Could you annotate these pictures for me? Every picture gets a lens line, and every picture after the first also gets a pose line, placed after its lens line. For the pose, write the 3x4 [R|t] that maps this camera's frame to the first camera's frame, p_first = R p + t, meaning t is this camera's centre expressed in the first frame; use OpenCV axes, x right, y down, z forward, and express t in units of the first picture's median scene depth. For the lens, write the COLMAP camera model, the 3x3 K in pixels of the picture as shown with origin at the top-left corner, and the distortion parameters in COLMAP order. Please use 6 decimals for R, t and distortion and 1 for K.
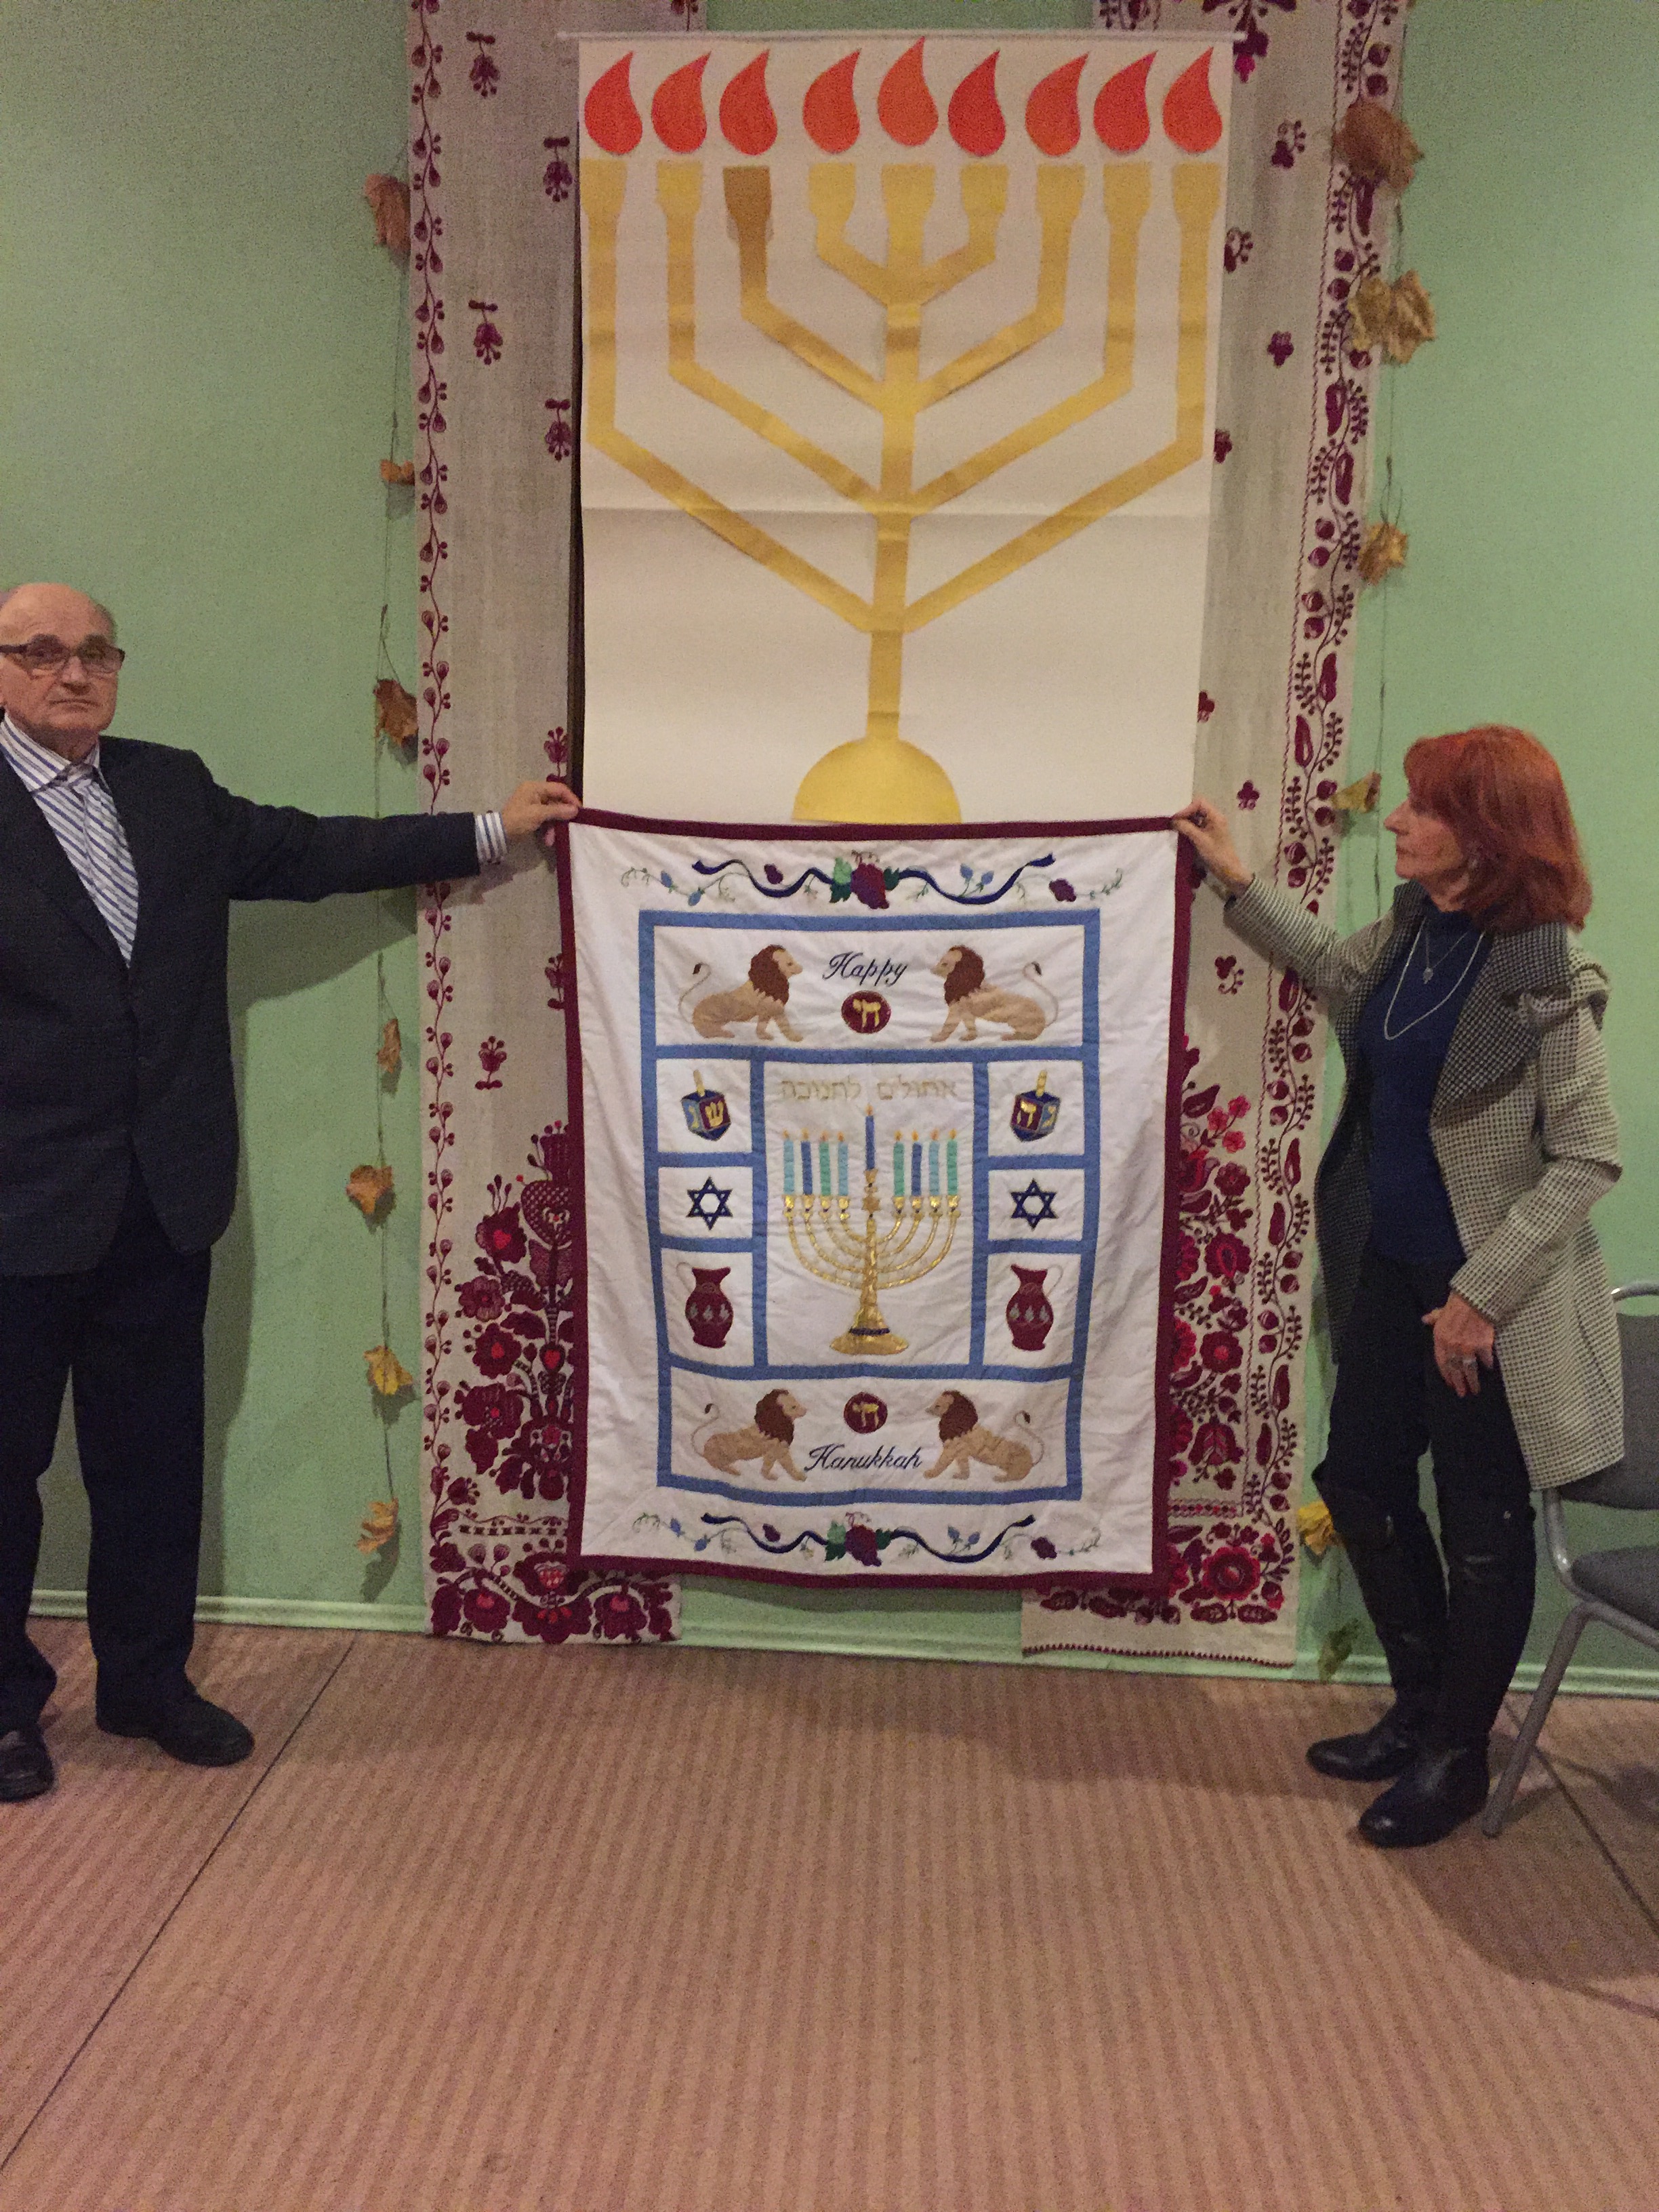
lens RADIAL K [[1867.6, 0, 828.8], [0, 1867.6, 1094.0], [0, 0, 1]] dist [0.061559, -0.084690]
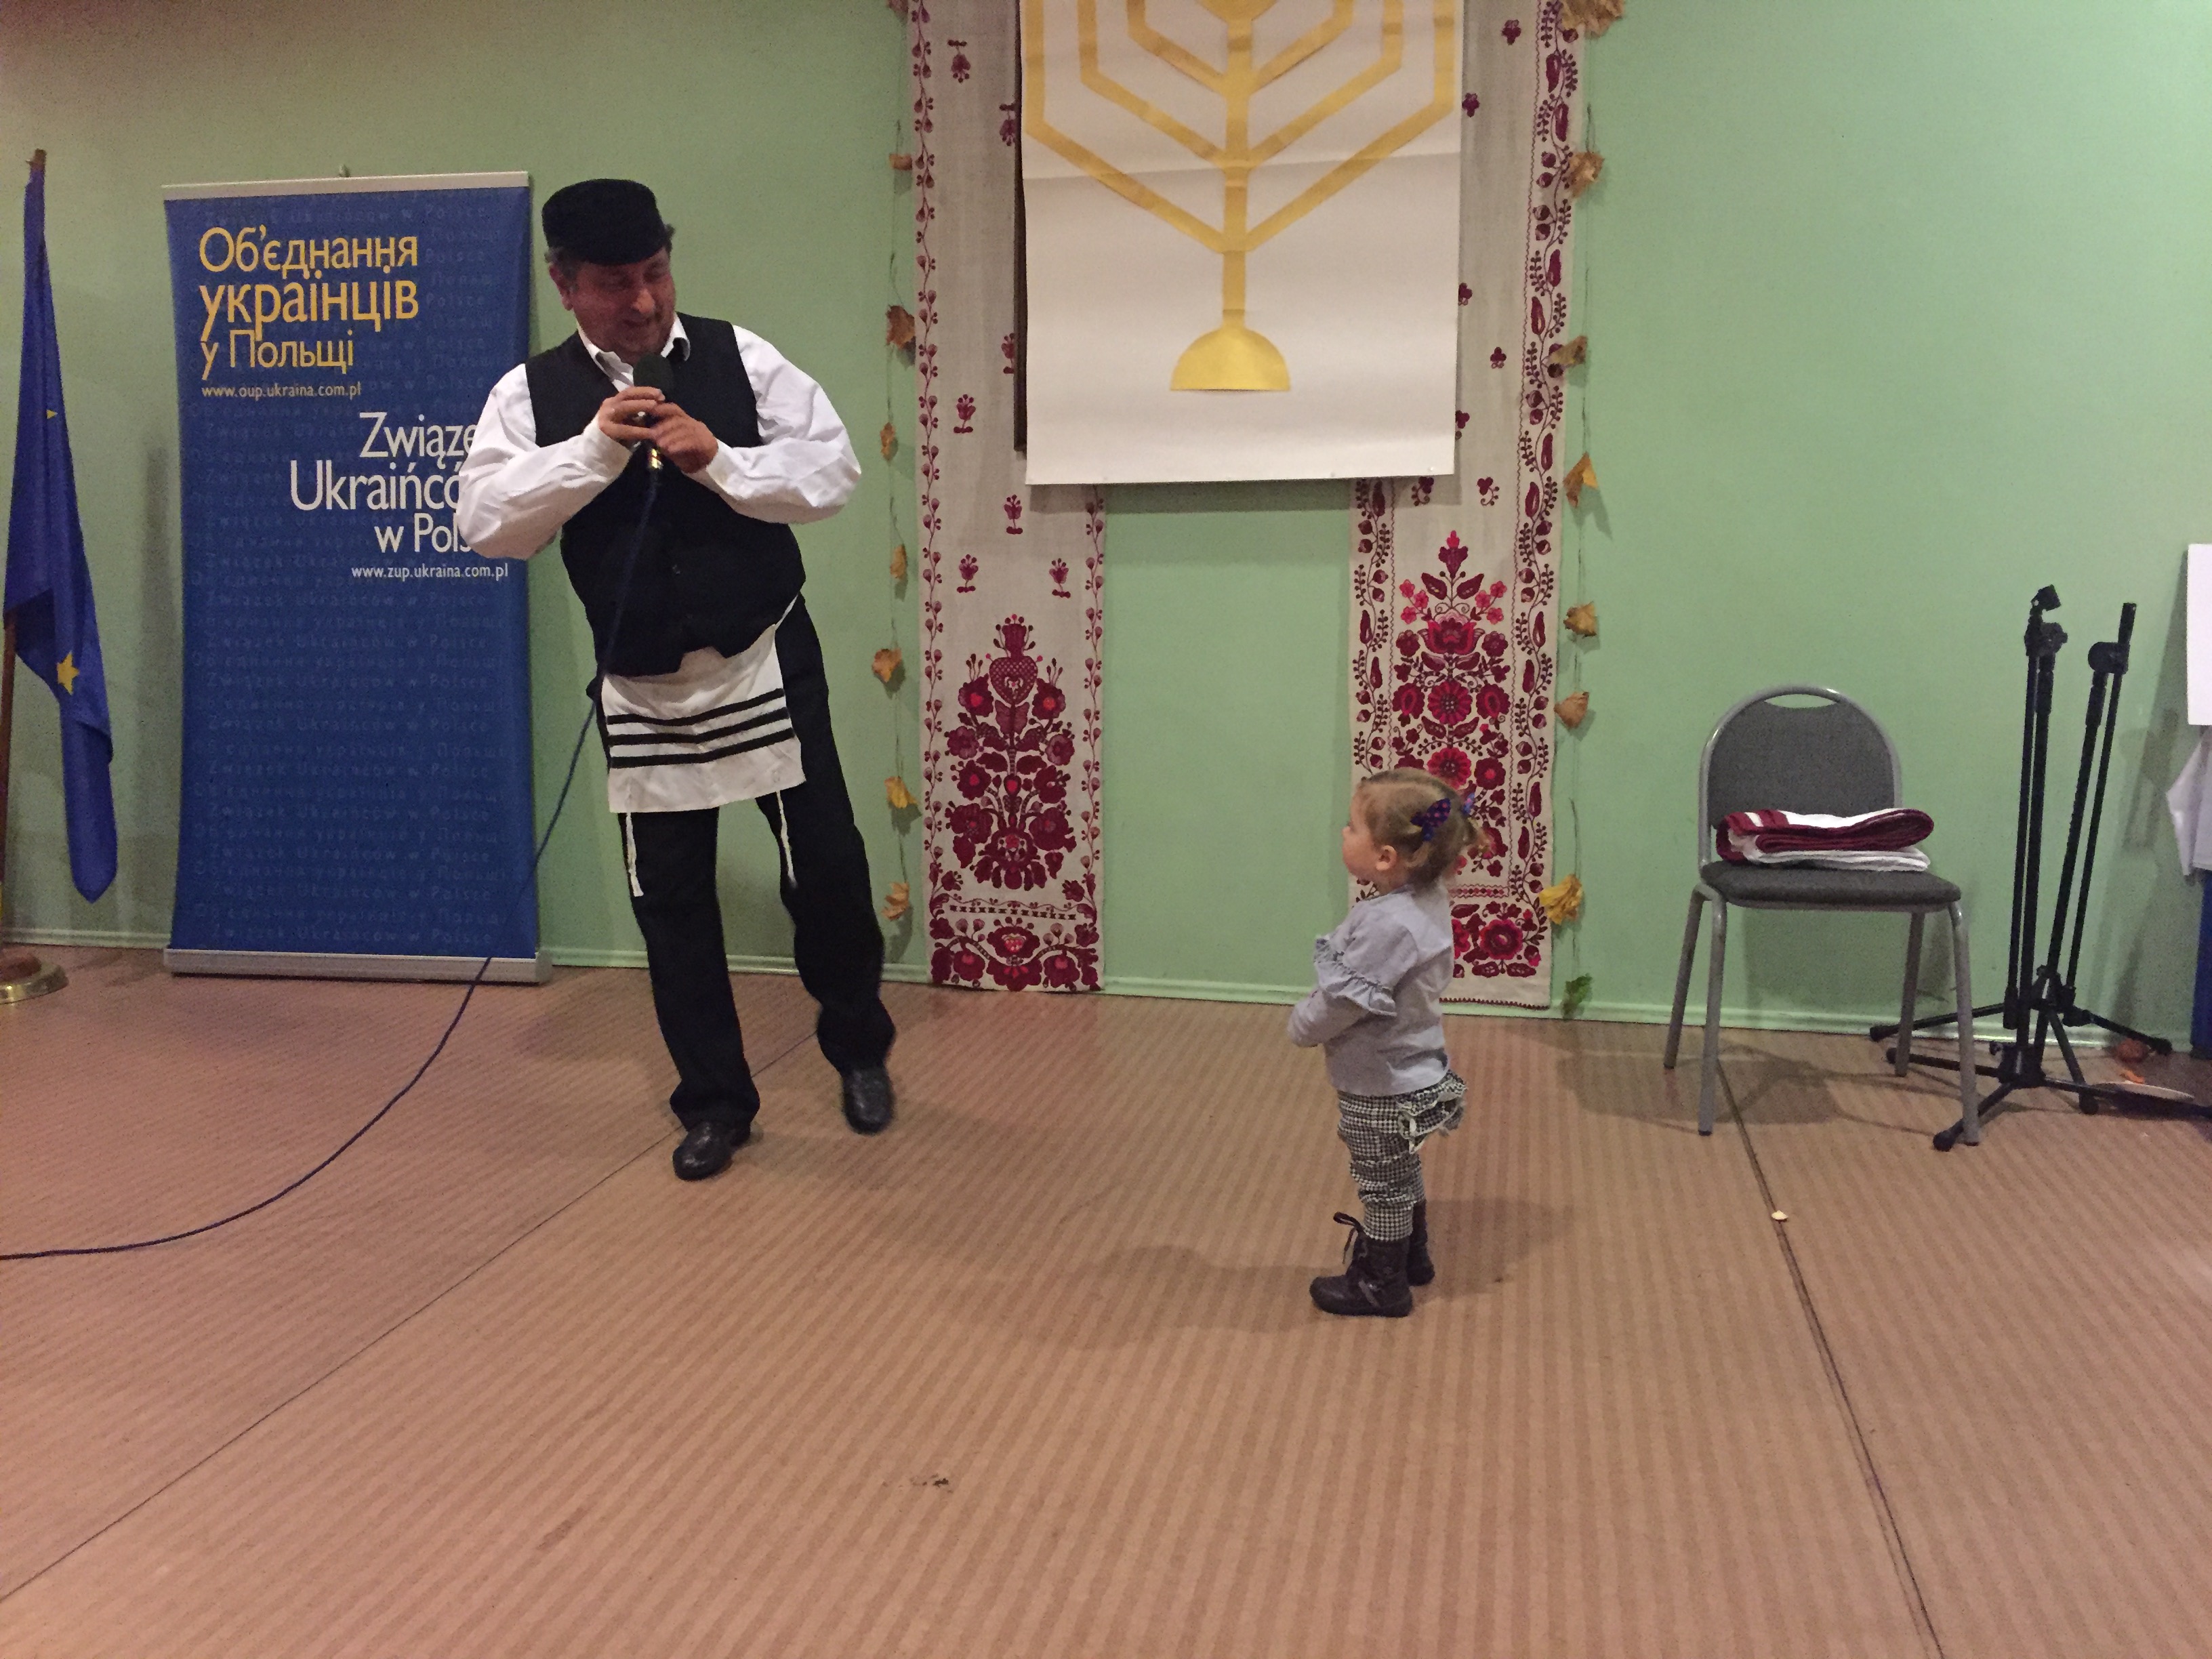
lens RADIAL K [[1867.6, 0, 1114.1], [0, 1867.6, 835.2], [0, 0, 1]] dist [0.061559, -0.084690]
pose [[0.985935, -0.001442, -0.167125, 0.174221], [0.000485, 0.999983, -0.005768, 0.197976], [0.167130, 0.005606, 0.985919, -0.402952]]
